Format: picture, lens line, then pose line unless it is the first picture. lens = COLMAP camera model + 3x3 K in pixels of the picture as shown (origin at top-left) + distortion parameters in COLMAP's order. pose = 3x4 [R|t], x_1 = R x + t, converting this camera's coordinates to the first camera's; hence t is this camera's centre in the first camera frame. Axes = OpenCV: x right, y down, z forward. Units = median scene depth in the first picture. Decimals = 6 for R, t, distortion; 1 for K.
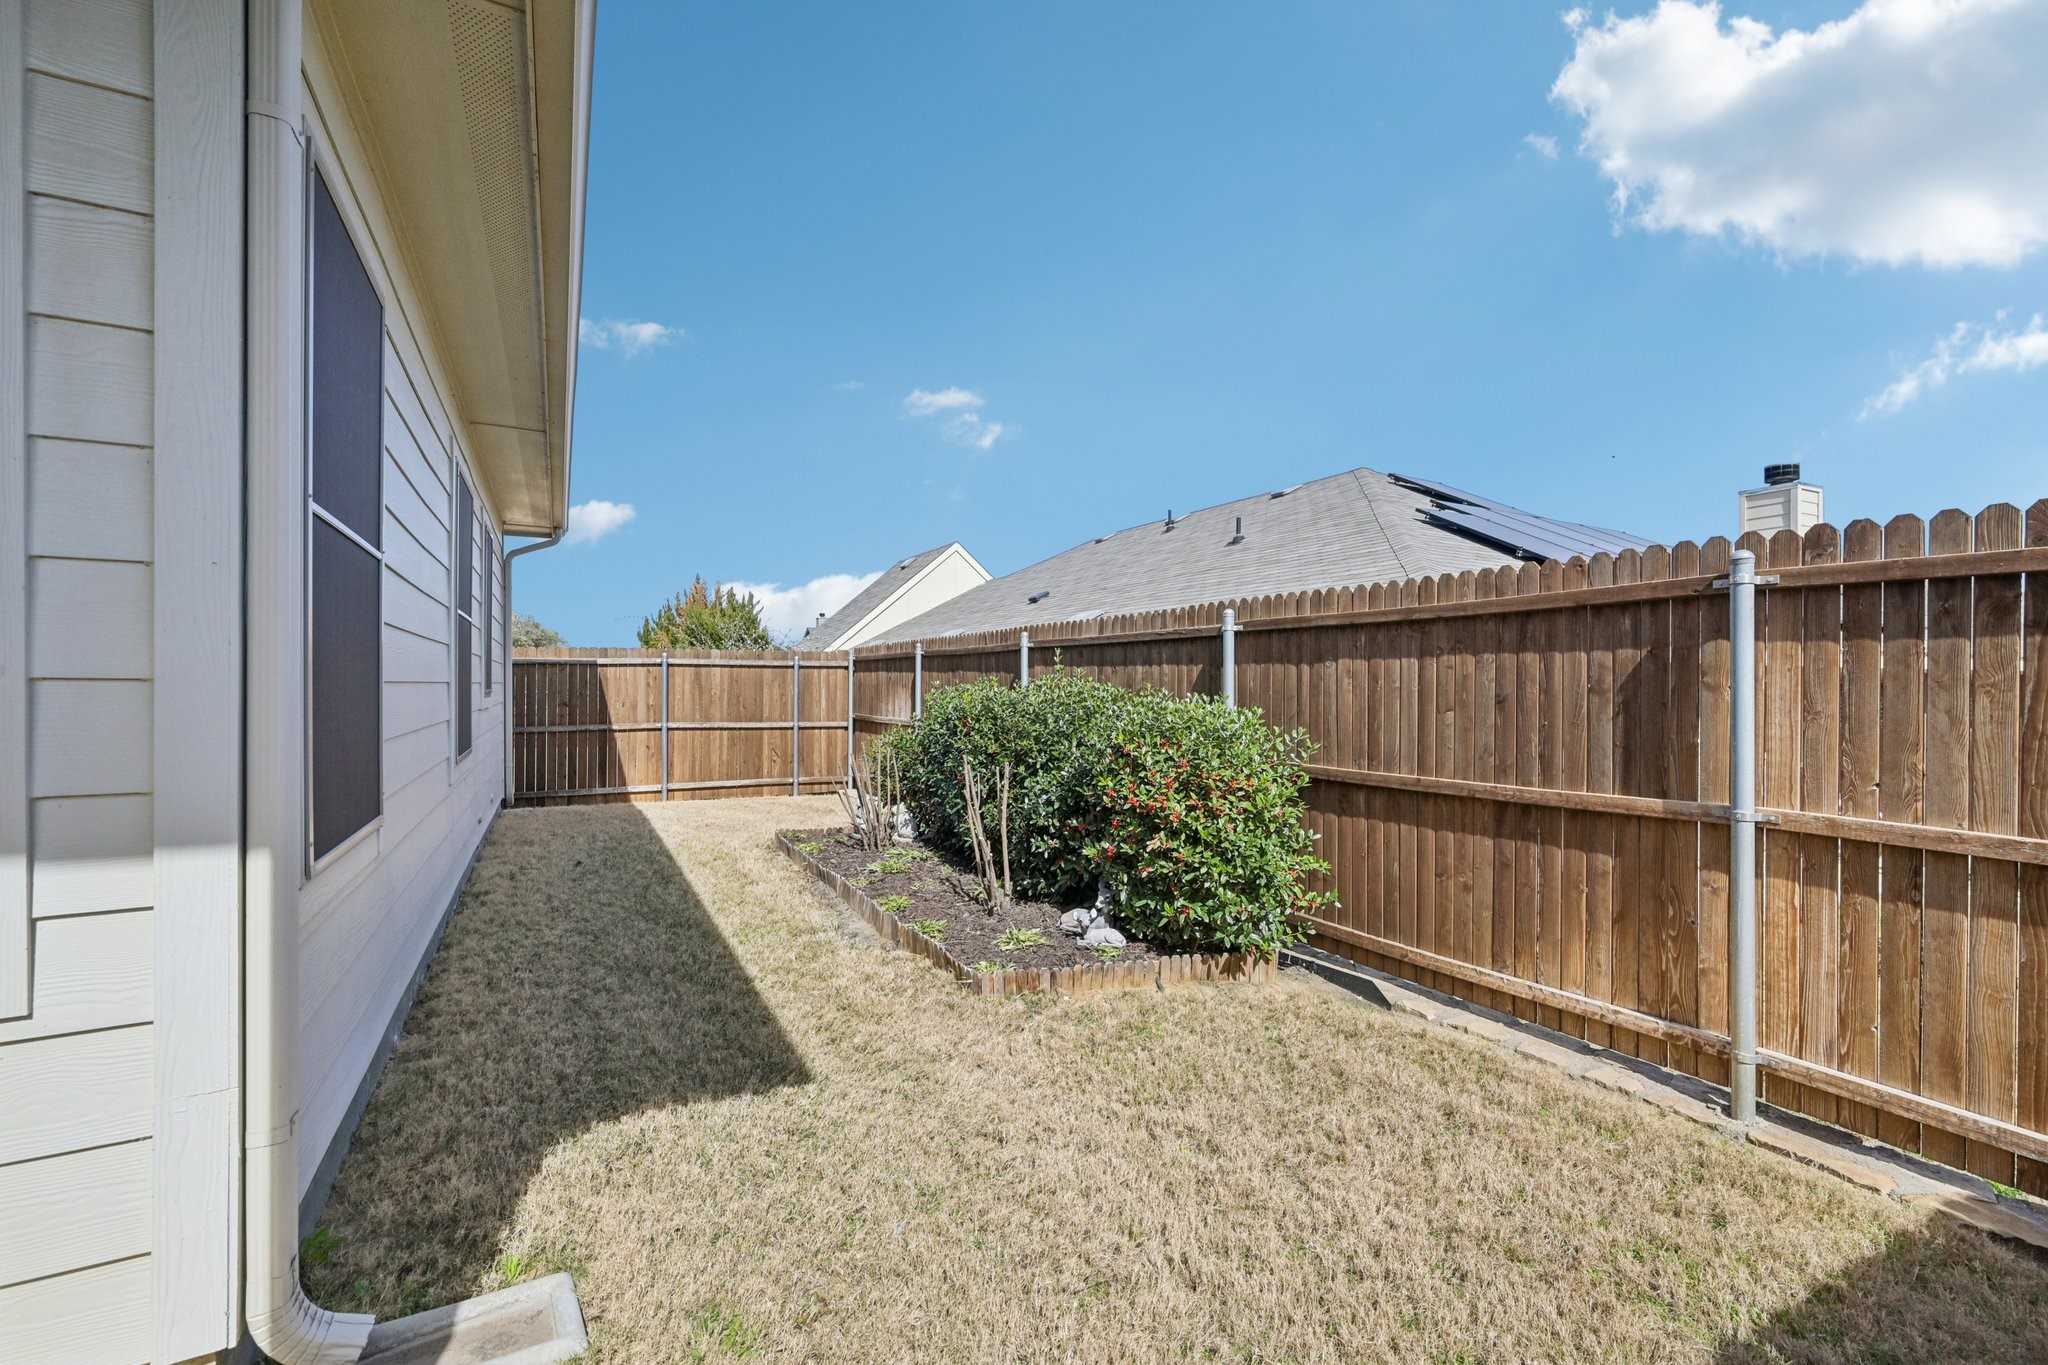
lens RADIAL K [[884.5, 0, 1031.6], [0, 884.5, 680.0], [0, 0, 1]] dist [-0.001563, 0.000040]
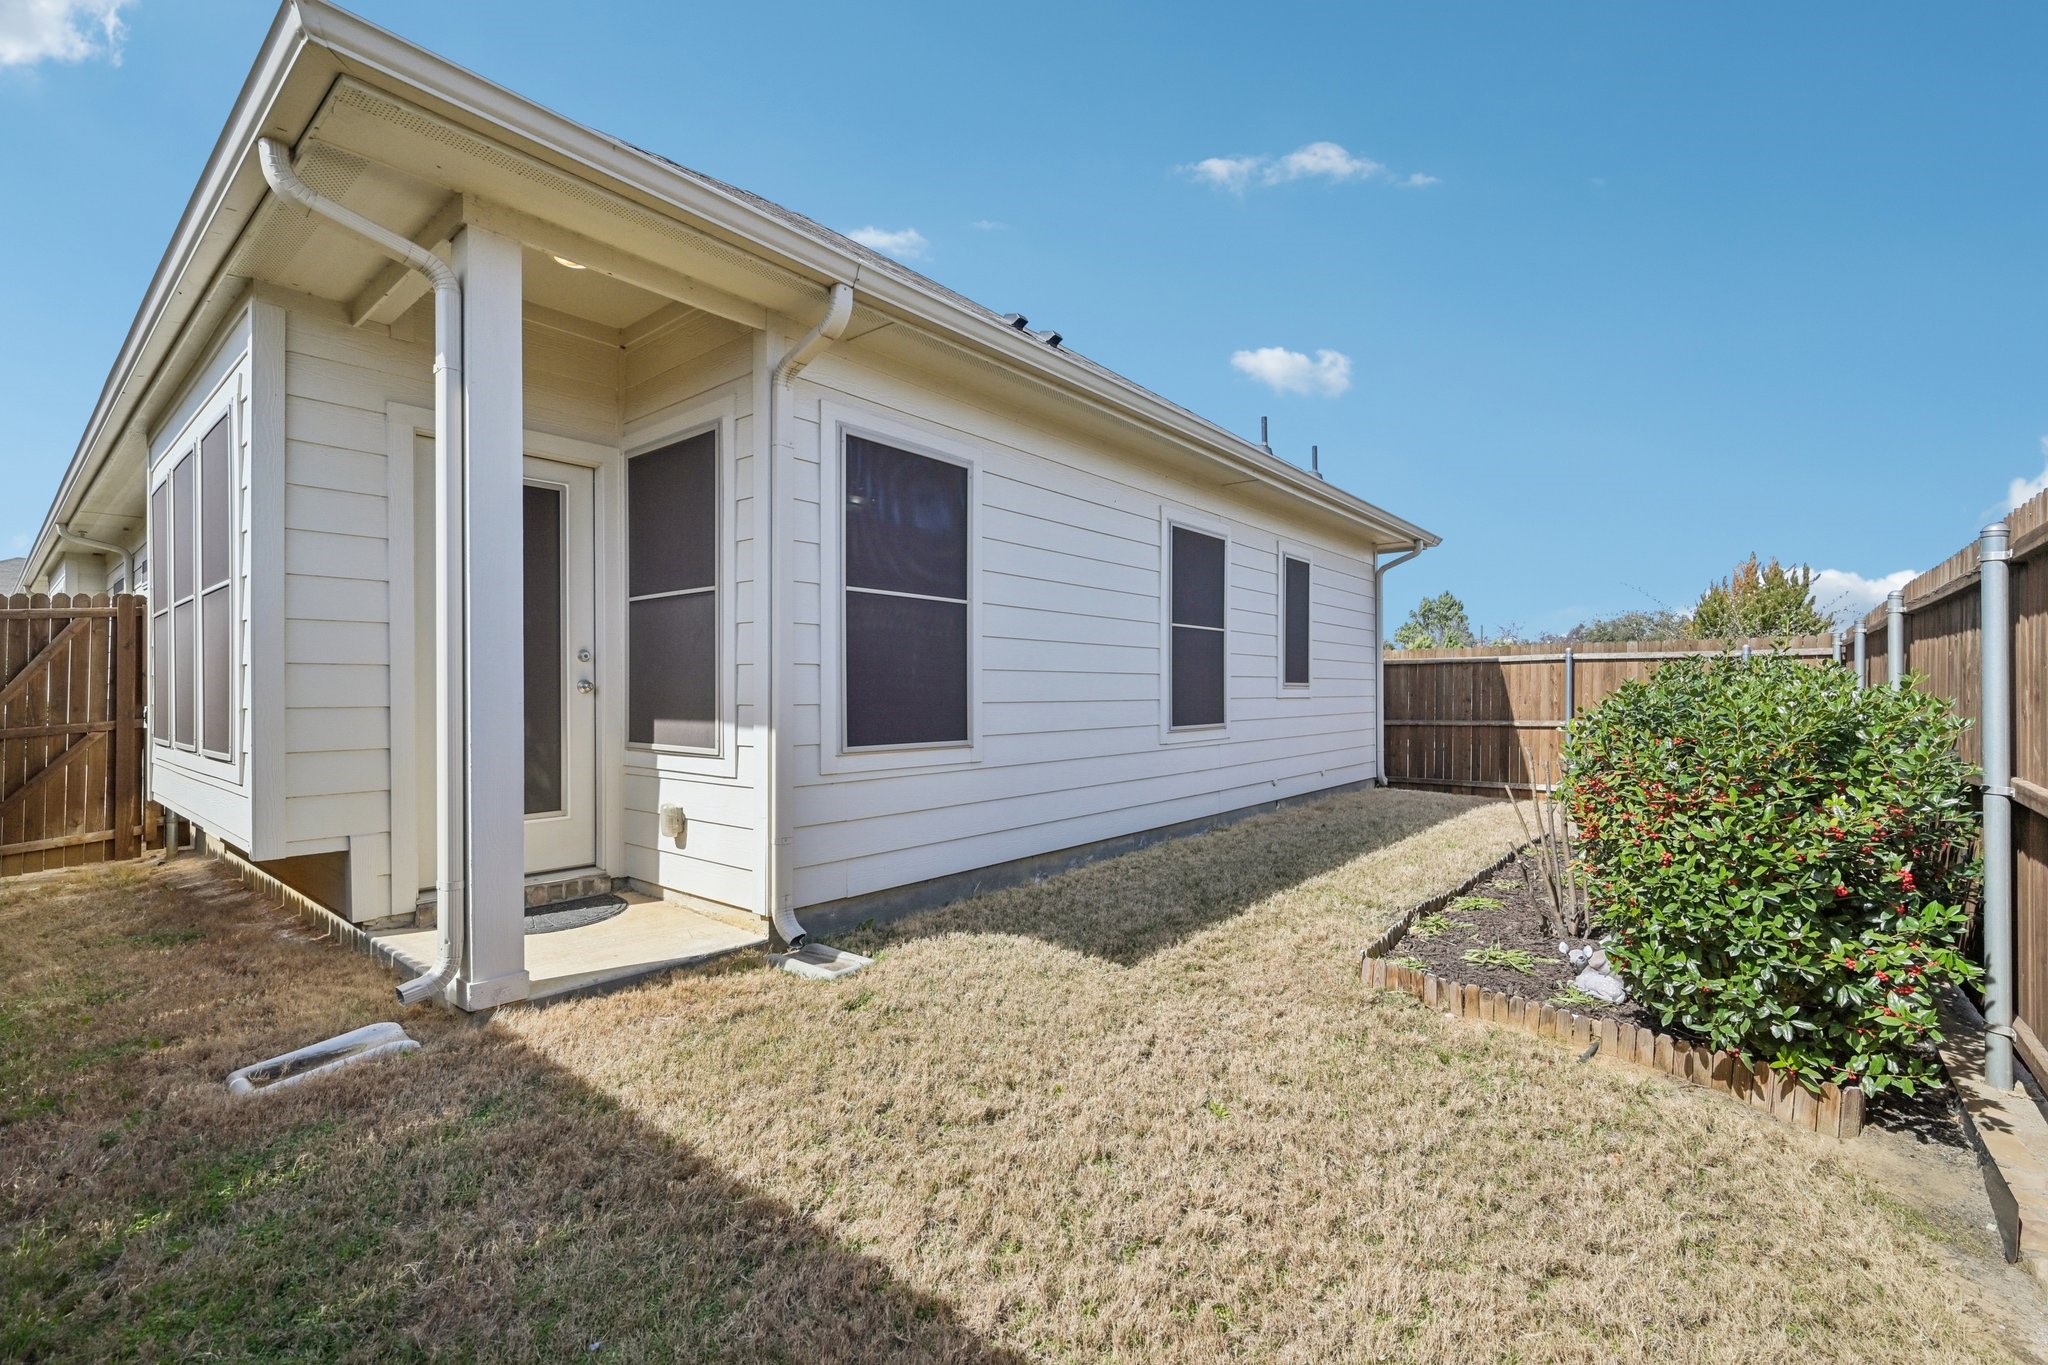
lens RADIAL K [[884.5, 0, 1034.3], [0, 884.5, 690.9], [0, 0, 1]] dist [-0.001563, 0.000040]
pose [[0.385326, -0.003144, -0.922775, 0.330047], [0.006549, 0.999978, -0.000673, 0.016954], [0.922757, -0.005784, 0.385338, 0.135121]]
